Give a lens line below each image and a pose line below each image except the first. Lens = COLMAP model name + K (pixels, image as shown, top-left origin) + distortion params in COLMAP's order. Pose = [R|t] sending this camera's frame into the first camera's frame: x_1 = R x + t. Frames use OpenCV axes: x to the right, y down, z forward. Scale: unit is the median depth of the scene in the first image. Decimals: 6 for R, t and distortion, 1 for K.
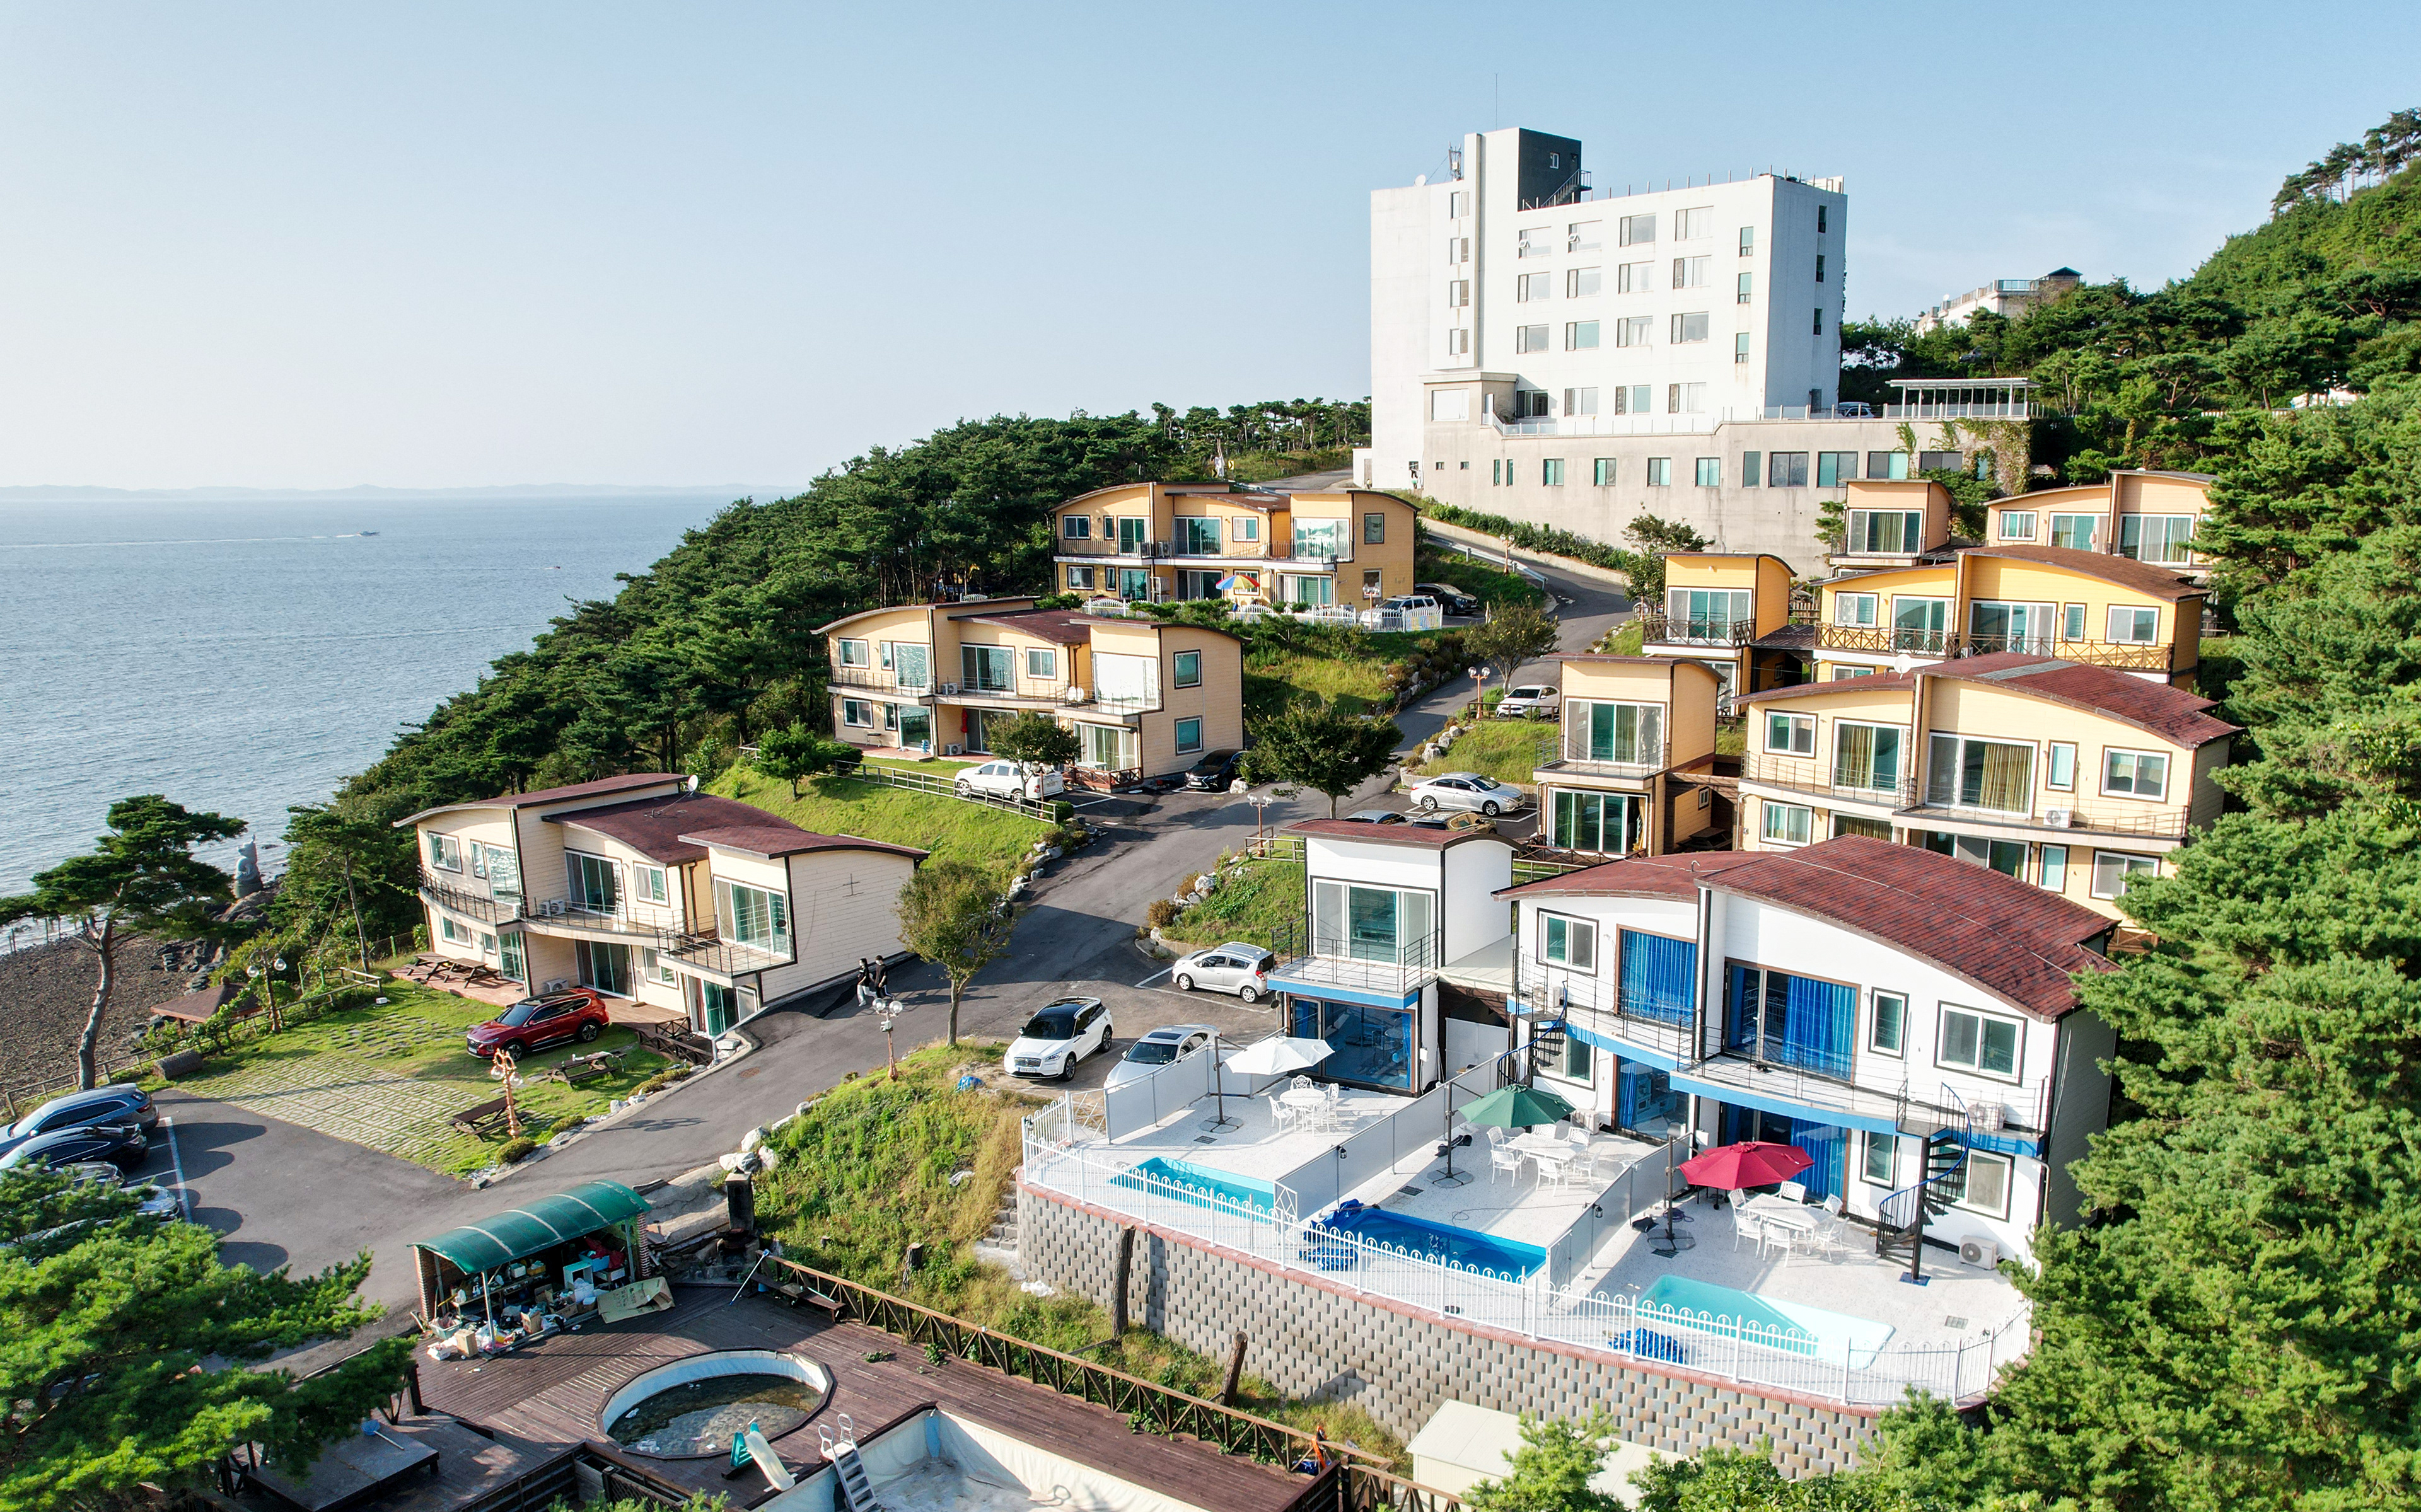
lens RADIAL K [[1794.8, 0, 1345.9], [0, 1794.8, 911.4], [0, 0, 1]] dist [-0.046279, 0.004438]
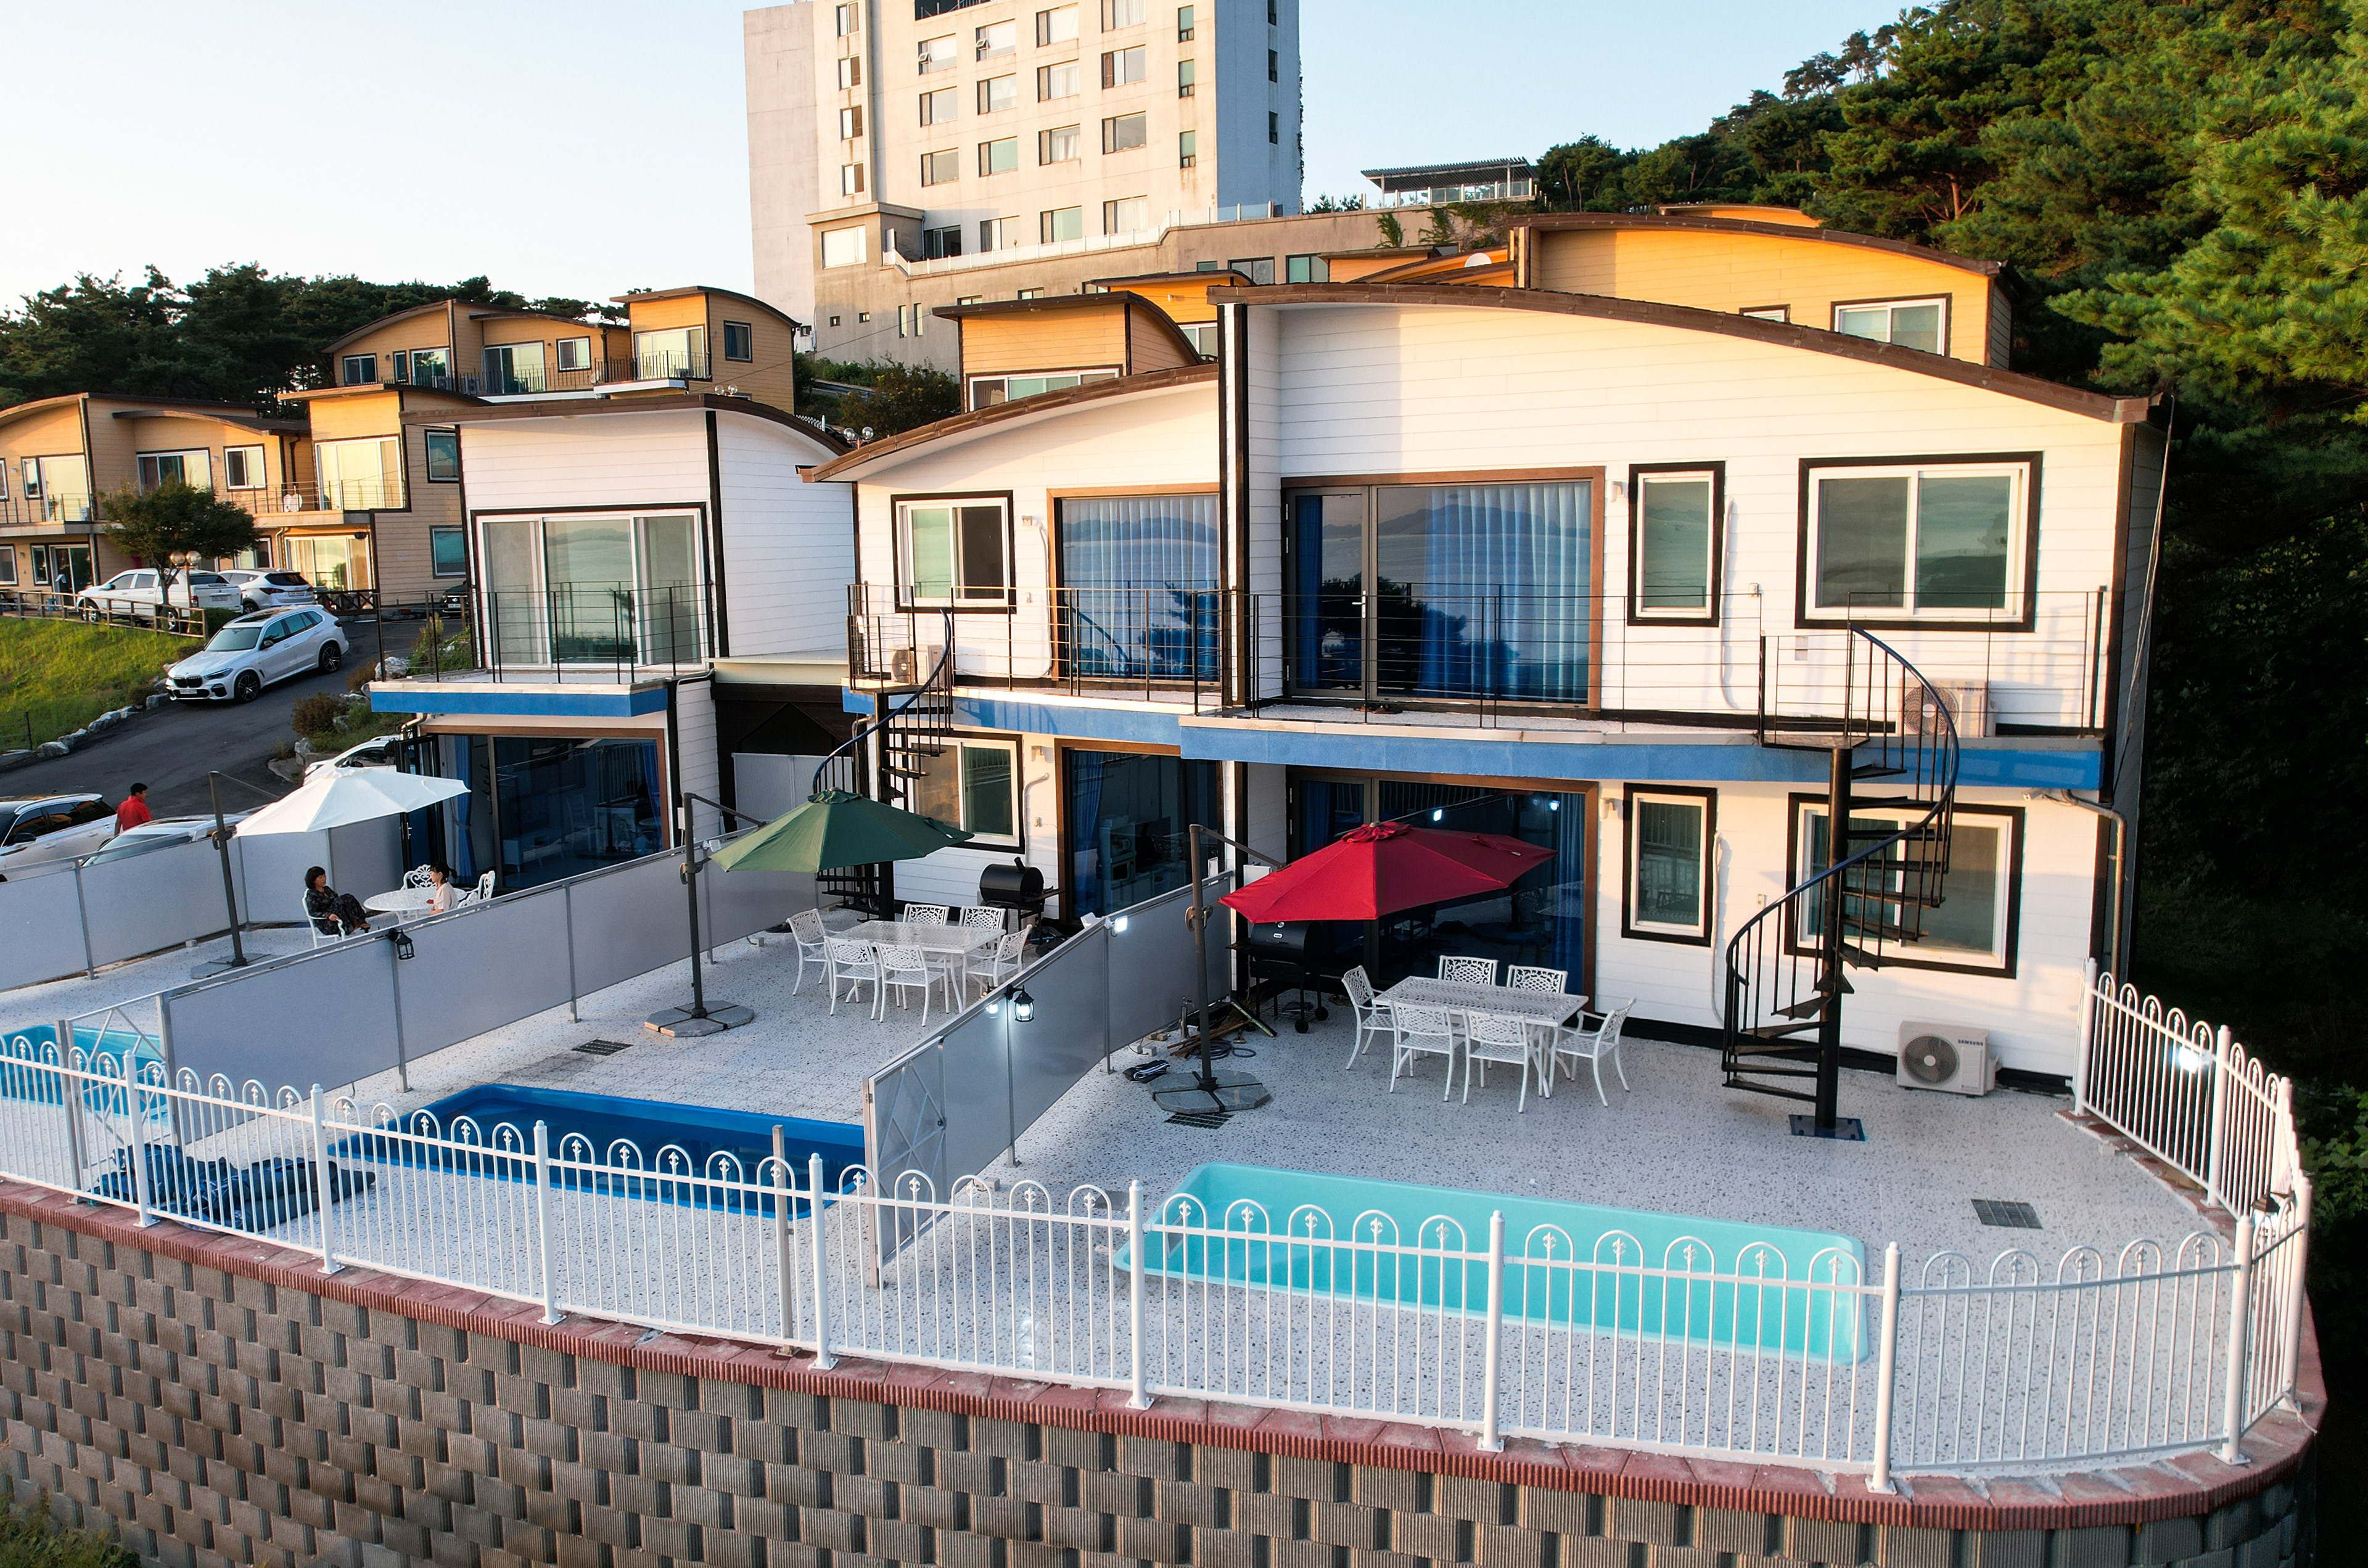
lens RADIAL K [[1777.0, 0, 1095.2], [0, 1777.0, 788.6], [0, 0, 1]] dist [-0.064126, 0.058448]
pose [[0.986144, -0.036599, 0.161802, 0.063345], [0.052528, 0.994063, -0.095292, 0.102778], [-0.157354, 0.102471, 0.982211, 0.407643]]
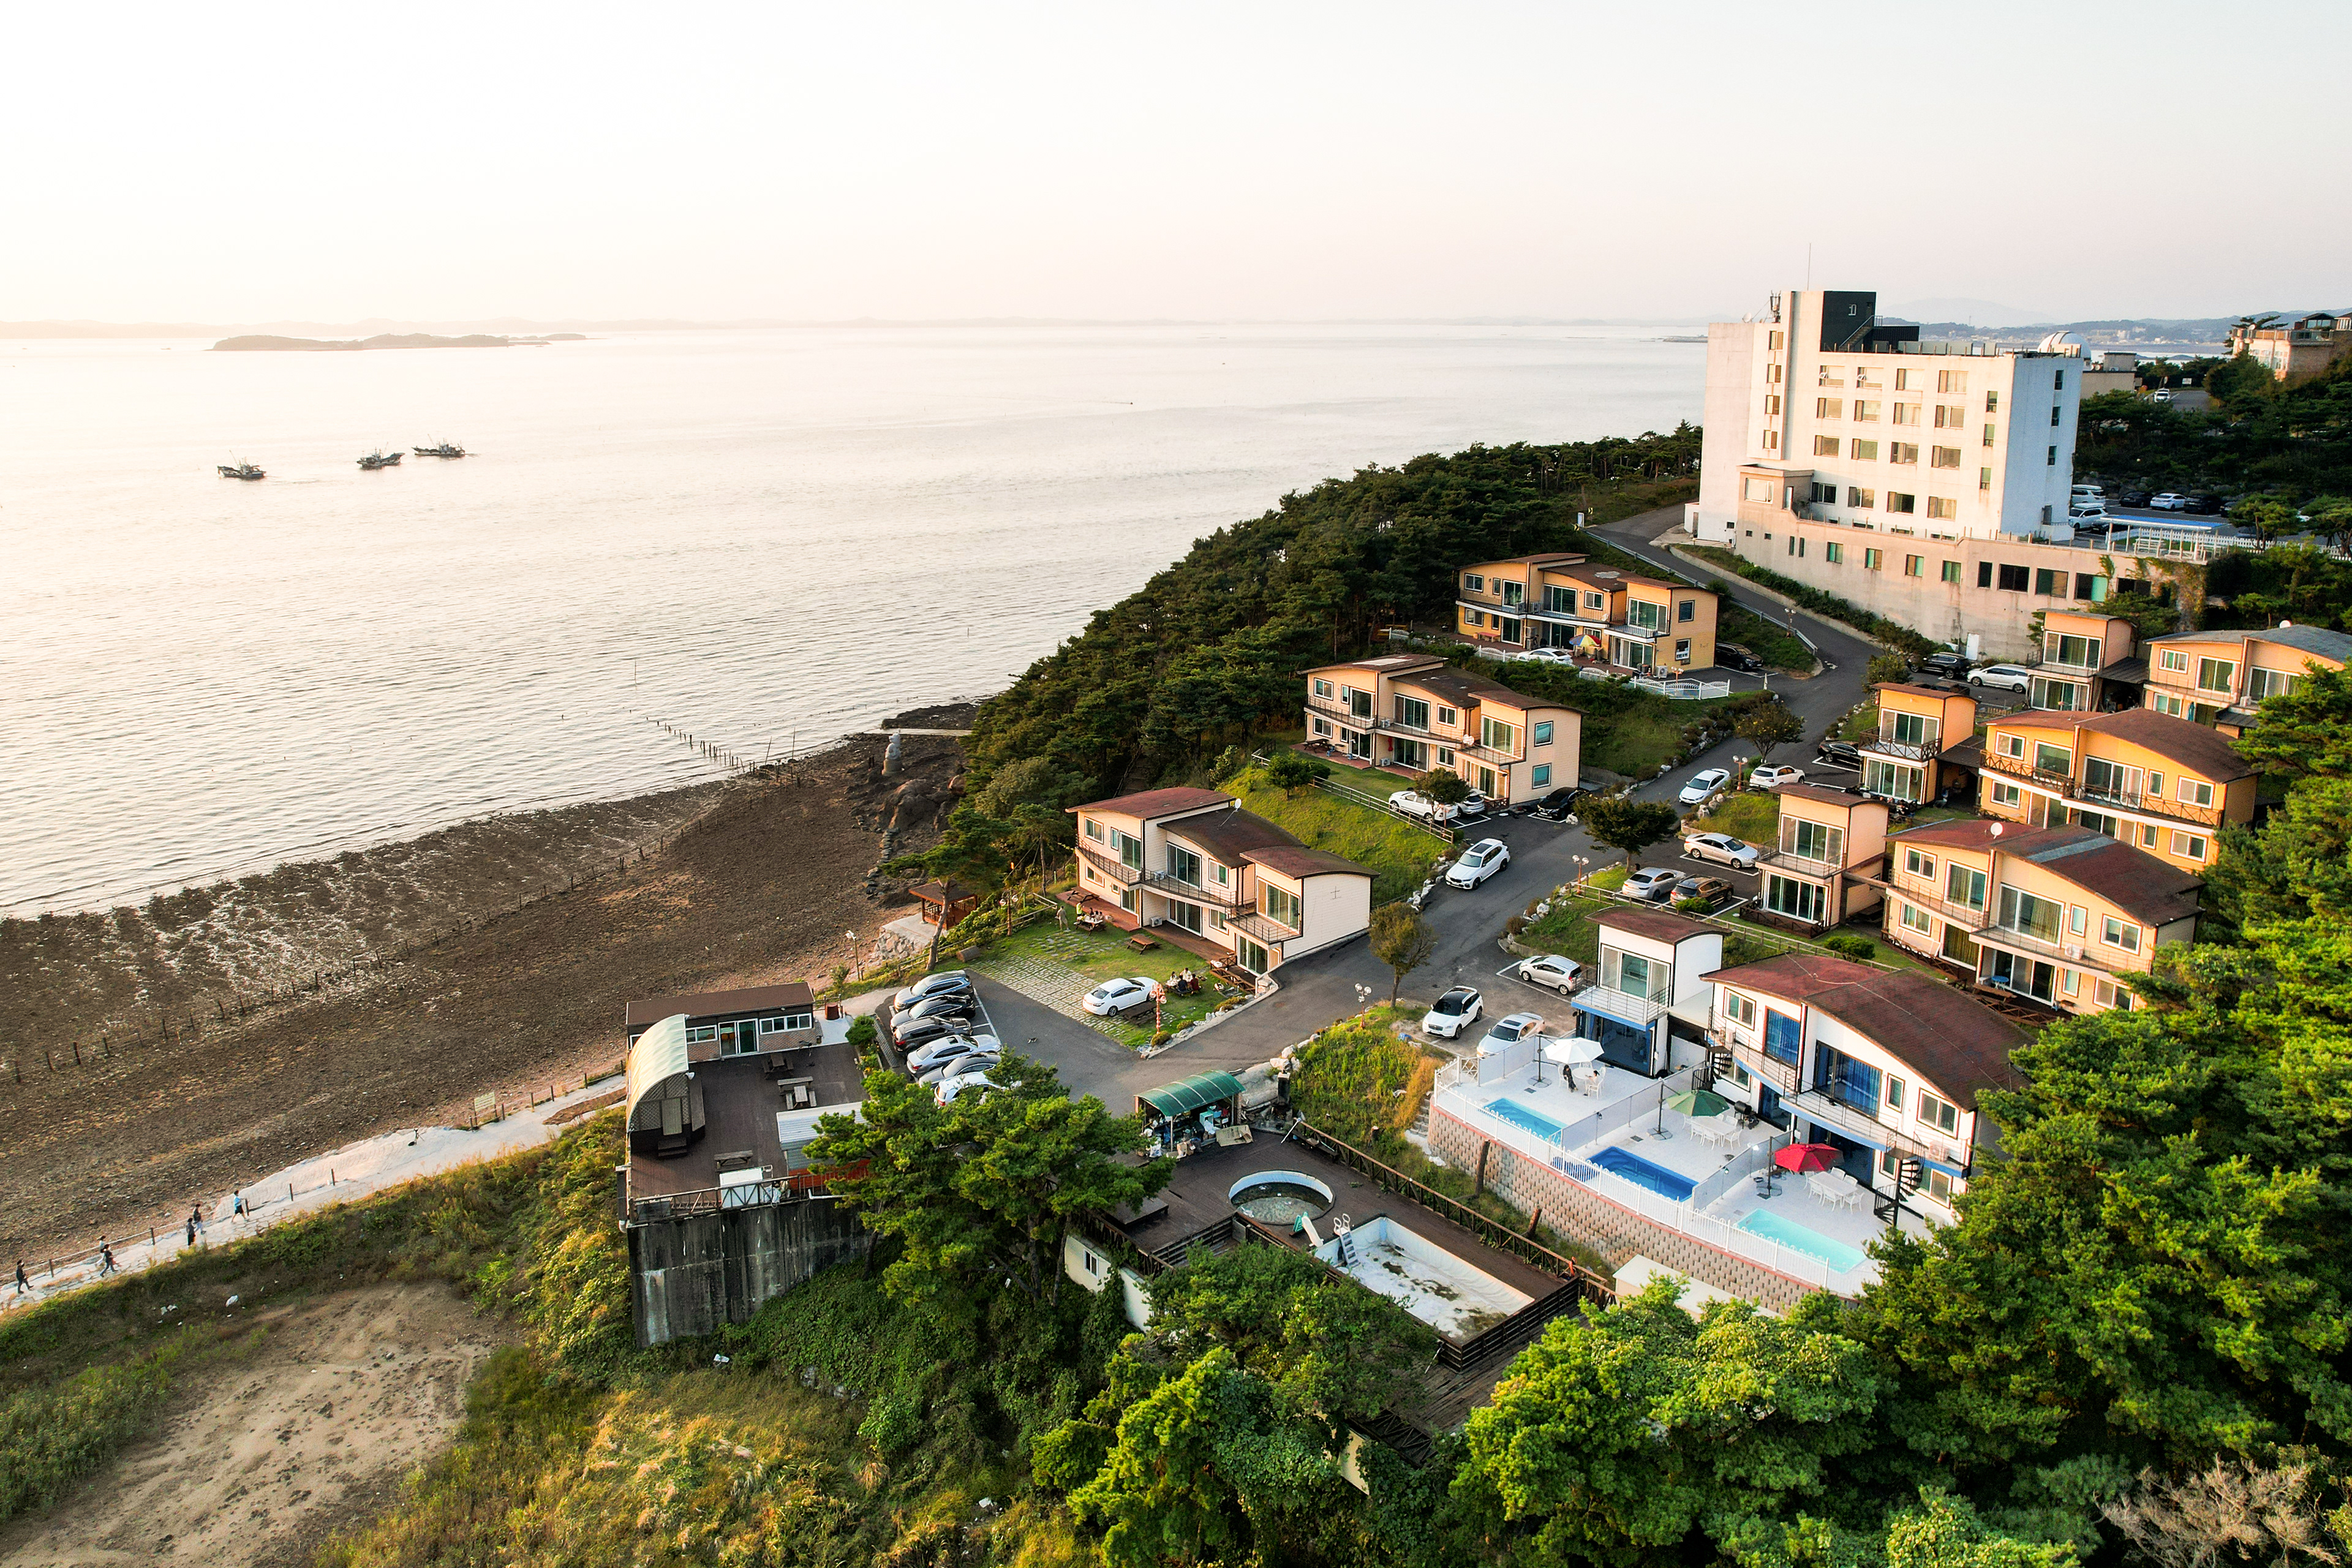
lens RADIAL K [[1679.8, 0, 1162.7], [0, 1679.8, 633.2], [0, 0, 1]] dist [-0.040114, -0.005457]
pose [[0.949515, 0.060505, -0.307831, 0.051650], [-0.074380, 0.996666, -0.033529, -0.205696], [0.304776, 0.054733, 0.950850, -0.631491]]
